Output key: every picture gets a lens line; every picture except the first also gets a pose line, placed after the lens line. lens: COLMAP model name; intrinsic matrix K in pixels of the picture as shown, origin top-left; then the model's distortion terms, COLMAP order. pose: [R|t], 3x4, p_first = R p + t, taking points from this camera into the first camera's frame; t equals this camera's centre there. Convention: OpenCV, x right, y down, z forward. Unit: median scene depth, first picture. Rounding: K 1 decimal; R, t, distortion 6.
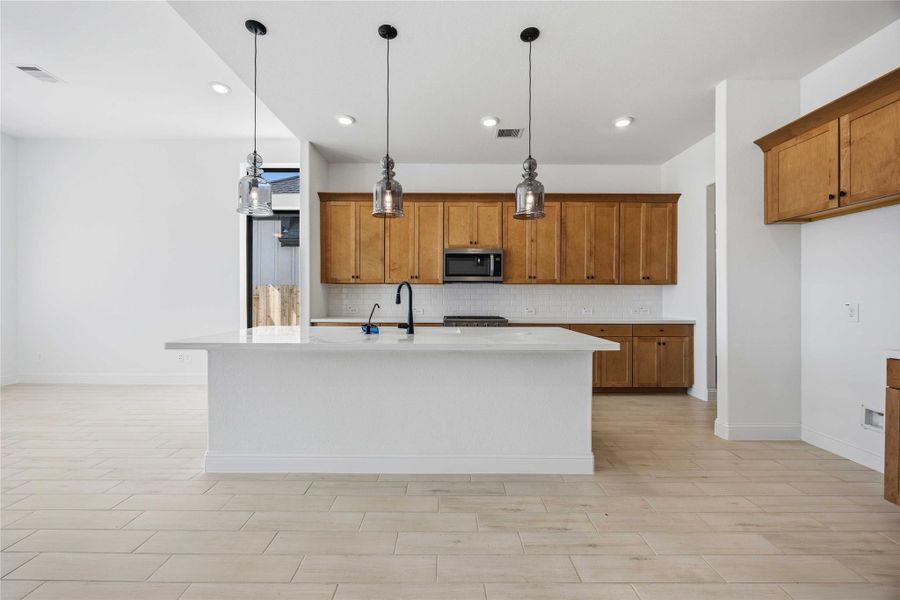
lens RADIAL K [[348.0, 0, 449.2], [0, 348.0, 296.4], [0, 0, 1]] dist [-0.002088, 0.001610]
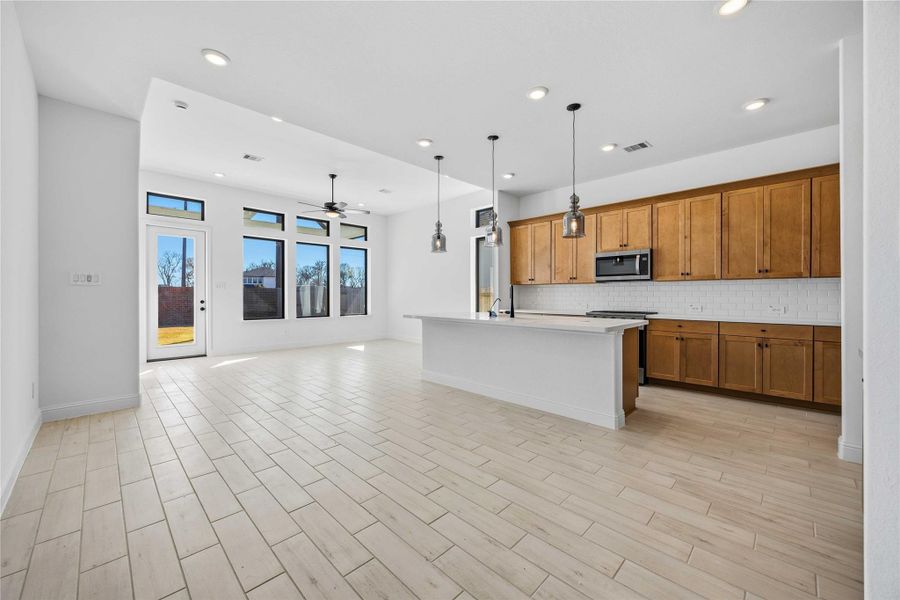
lens RADIAL K [[348.0, 0, 451.4], [0, 348.0, 299.2], [0, 0, 1]] dist [-0.002088, 0.001610]
pose [[0.707689, 0.005253, -0.706505, 0.481341], [0.004030, 0.999926, 0.011472, 0.002827], [0.706513, -0.010966, 0.707615, -0.187287]]
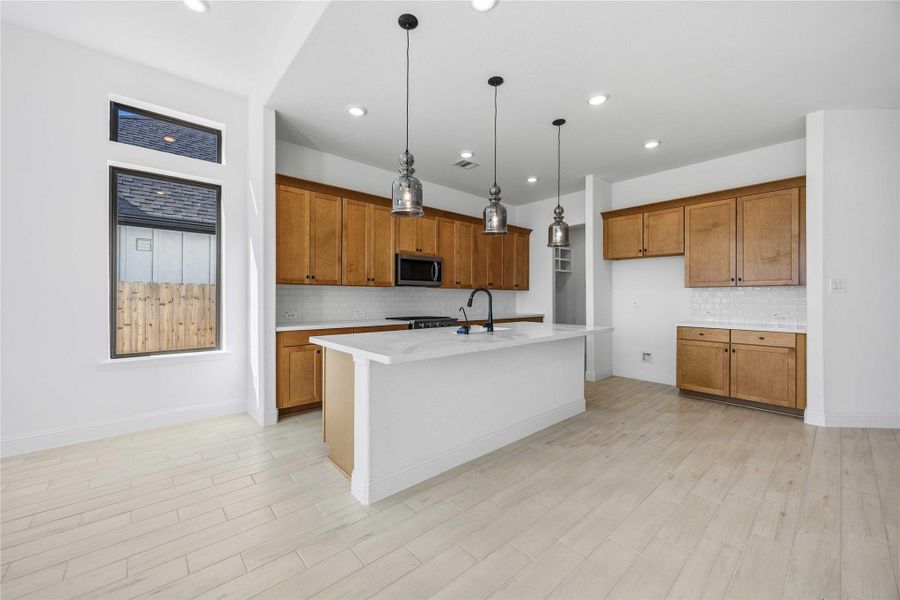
lens RADIAL K [[348.0, 0, 450.3], [0, 348.0, 295.3], [0, 0, 1]] dist [-0.002088, 0.001610]
pose [[0.749252, 0.004185, 0.662272, -0.599494], [-0.000924, 0.999986, -0.005274, -0.005683], [-0.662284, 0.003339, 0.749245, 0.113058]]
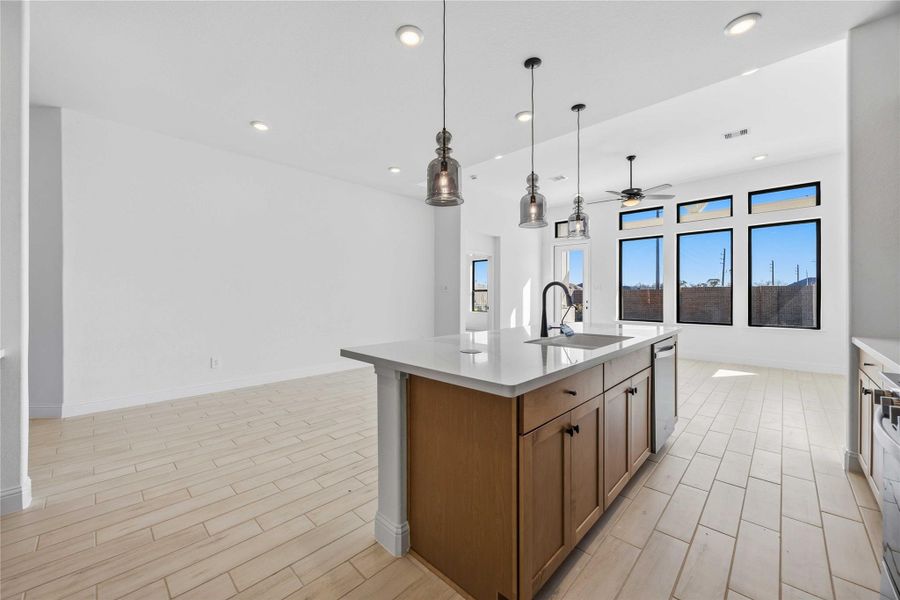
lens RADIAL K [[348.0, 0, 451.0], [0, 348.0, 300.6], [0, 0, 1]] dist [-0.002088, 0.001610]
pose [[-0.691935, 0.010596, -0.721882, 0.451792], [-0.001825, 0.999863, 0.016426, -0.005531], [0.721958, 0.012683, -0.691821, 0.878143]]
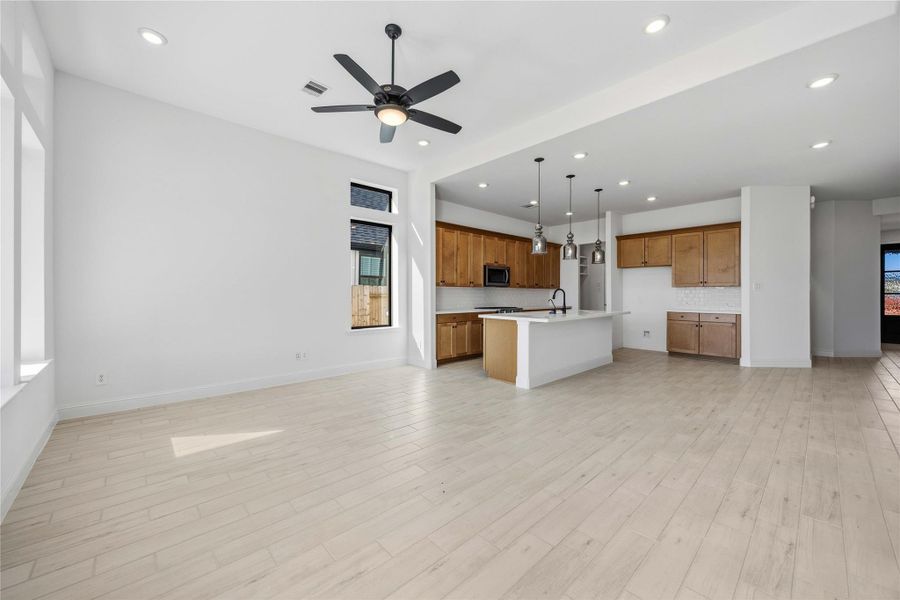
lens RADIAL K [[348.0, 0, 452.4], [0, 348.0, 294.0], [0, 0, 1]] dist [-0.002088, 0.001610]
pose [[0.728692, -0.000156, 0.684841, -1.229771], [0.002141, 0.999996, -0.002050, -0.002605], [-0.684838, 0.002960, 0.728689, -0.049970]]
